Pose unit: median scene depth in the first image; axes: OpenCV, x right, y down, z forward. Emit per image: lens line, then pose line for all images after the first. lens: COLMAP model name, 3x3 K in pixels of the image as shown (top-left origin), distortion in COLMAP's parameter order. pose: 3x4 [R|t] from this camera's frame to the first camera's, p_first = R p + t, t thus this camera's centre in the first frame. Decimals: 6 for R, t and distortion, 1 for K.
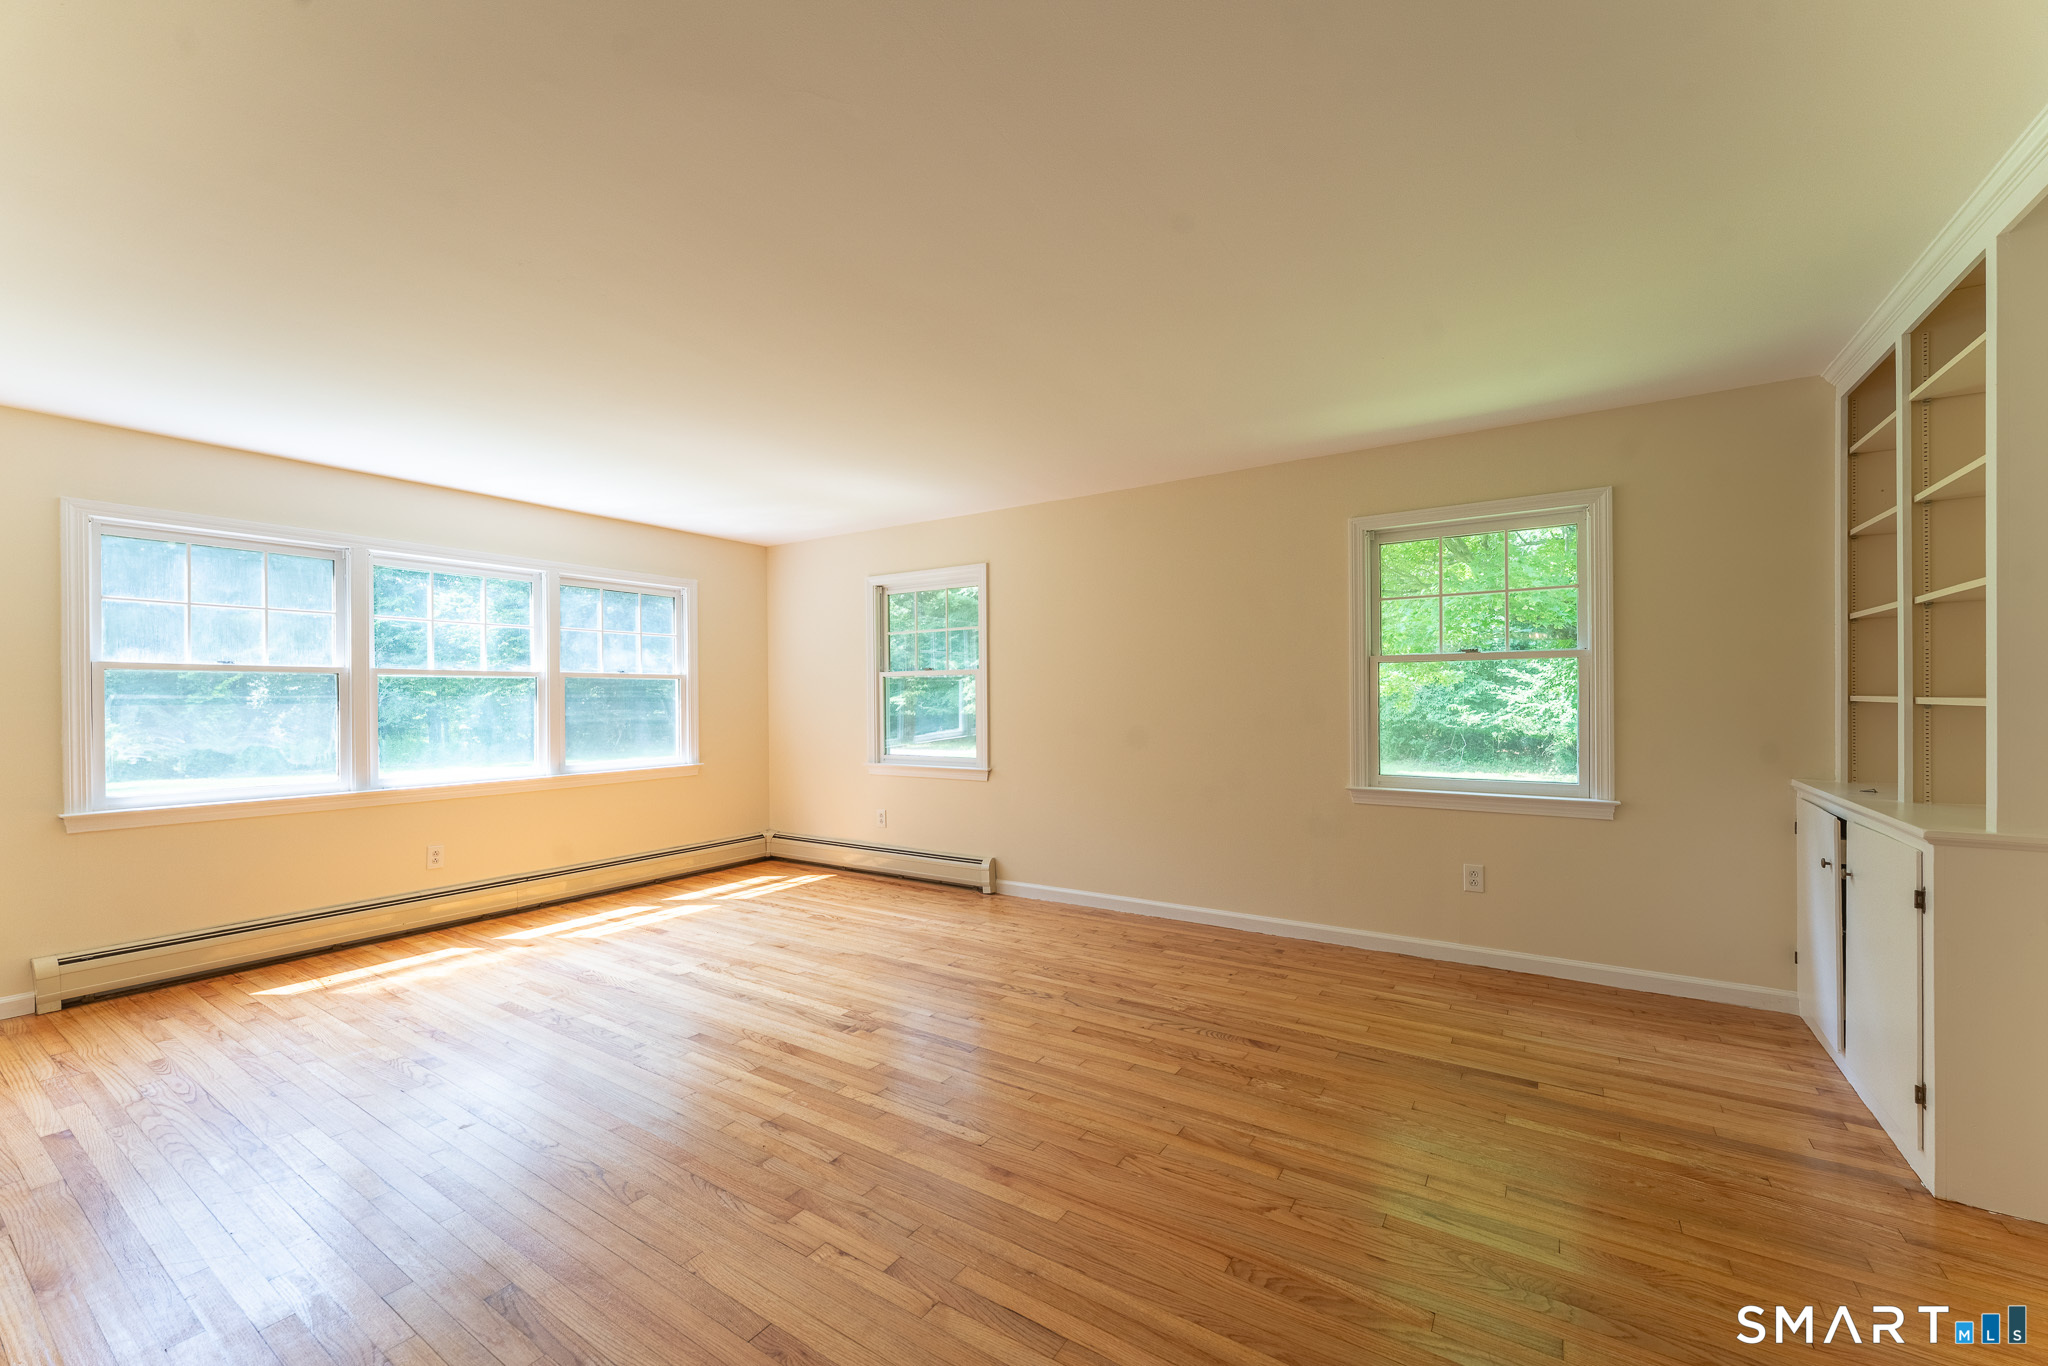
lens RADIAL K [[819.1, 0, 1011.8], [0, 819.1, 692.4], [0, 0, 1]] dist [0.001357, -0.000910]
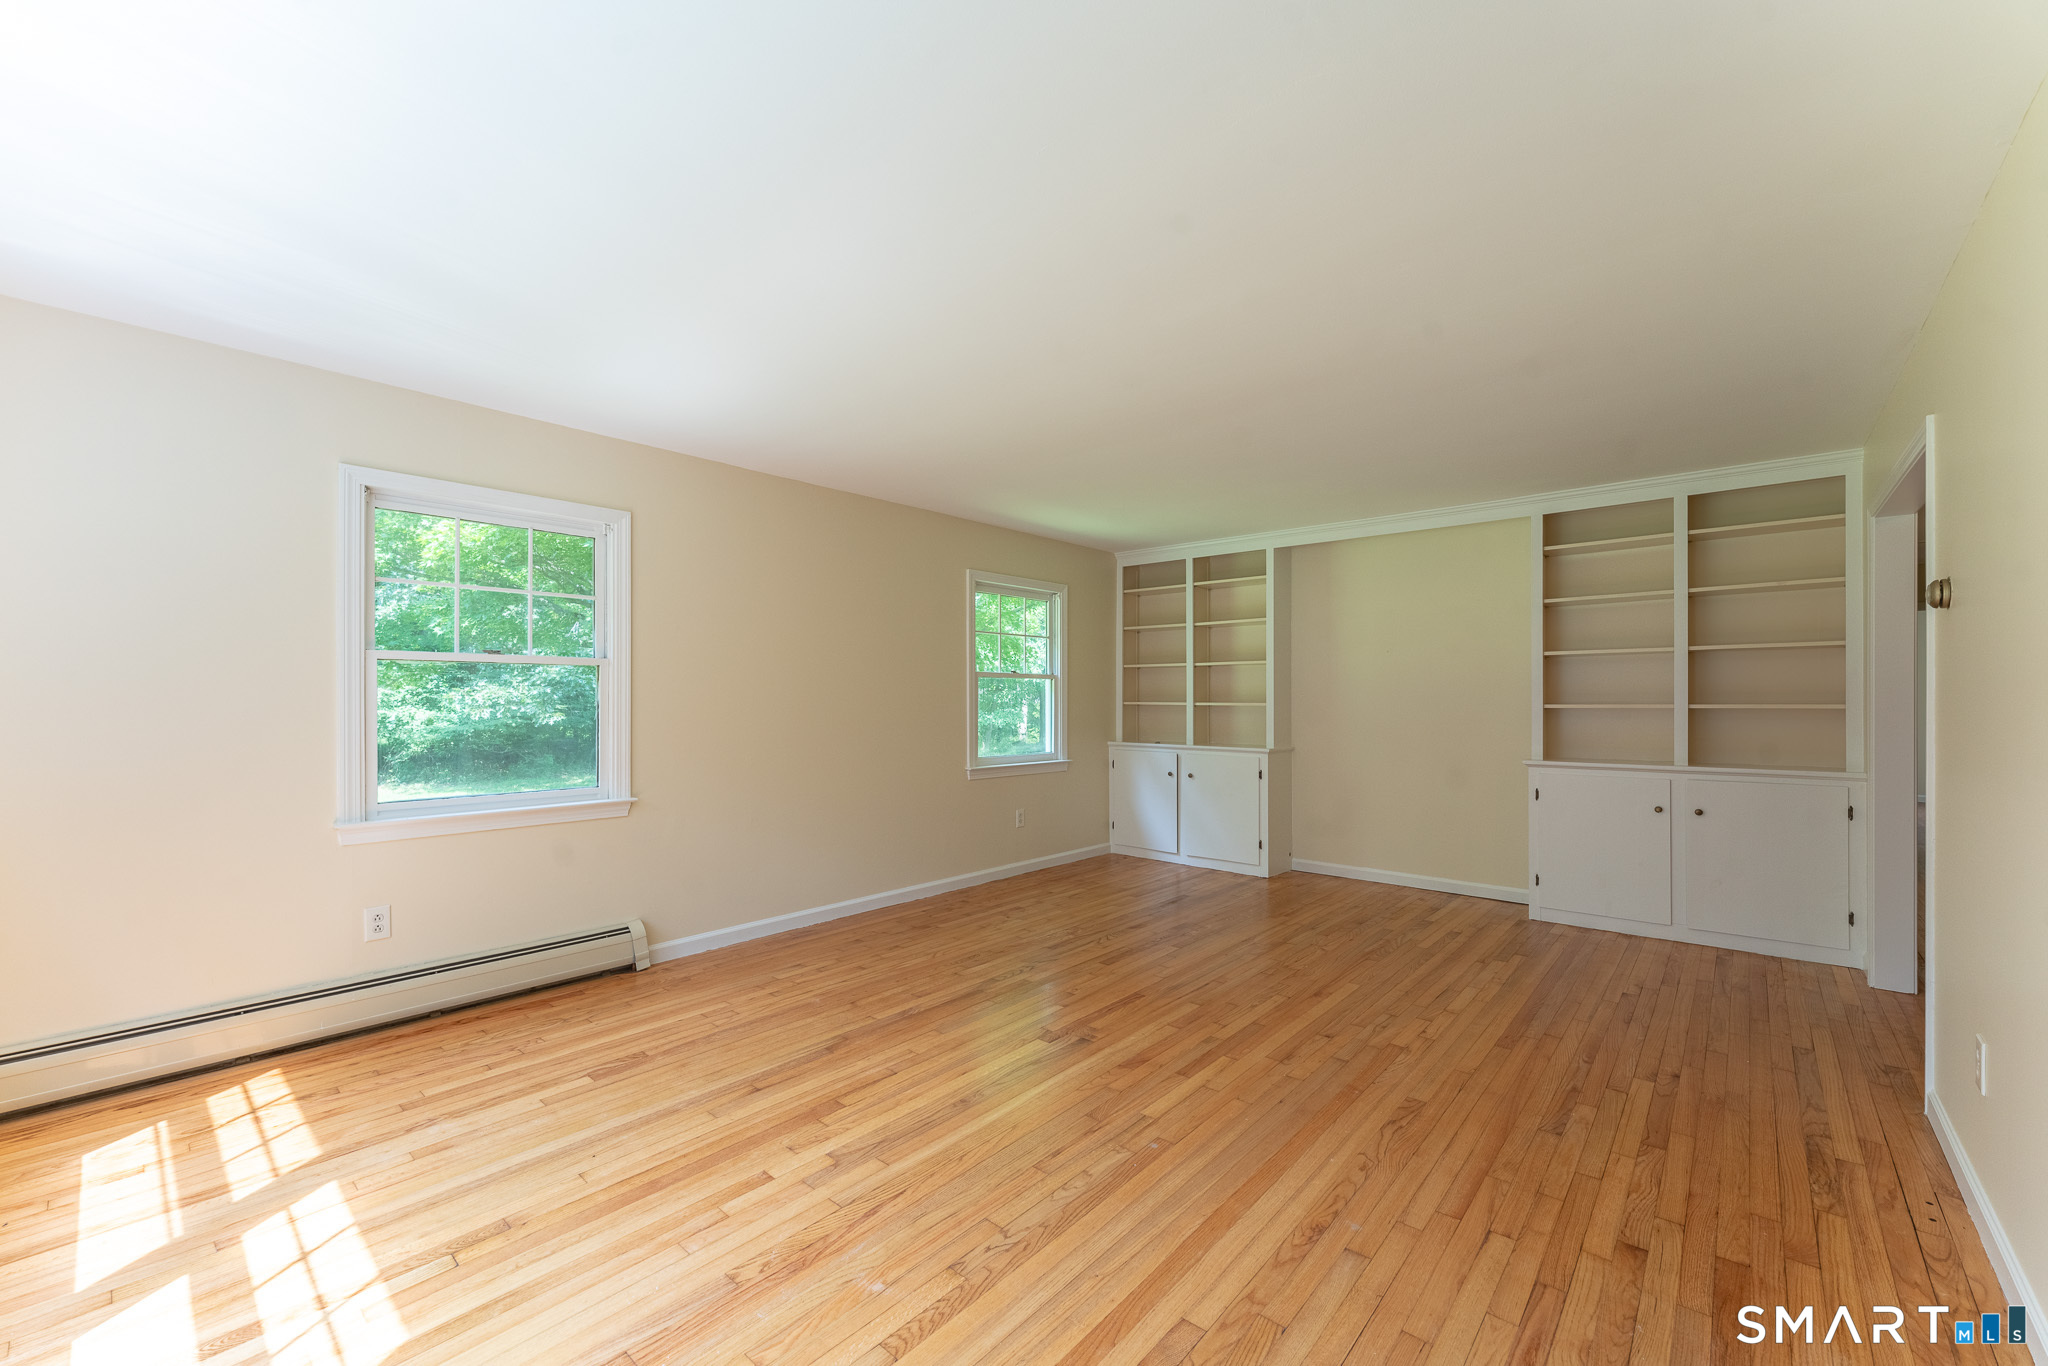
lens RADIAL K [[819.1, 0, 1020.8], [0, 819.1, 695.5], [0, 0, 1]] dist [0.001357, -0.000910]
pose [[0.139208, 0.011289, 0.990199, -0.958046], [-0.006898, 0.999922, -0.010430, 0.008843], [-0.990239, -0.005379, 0.139275, 0.763800]]
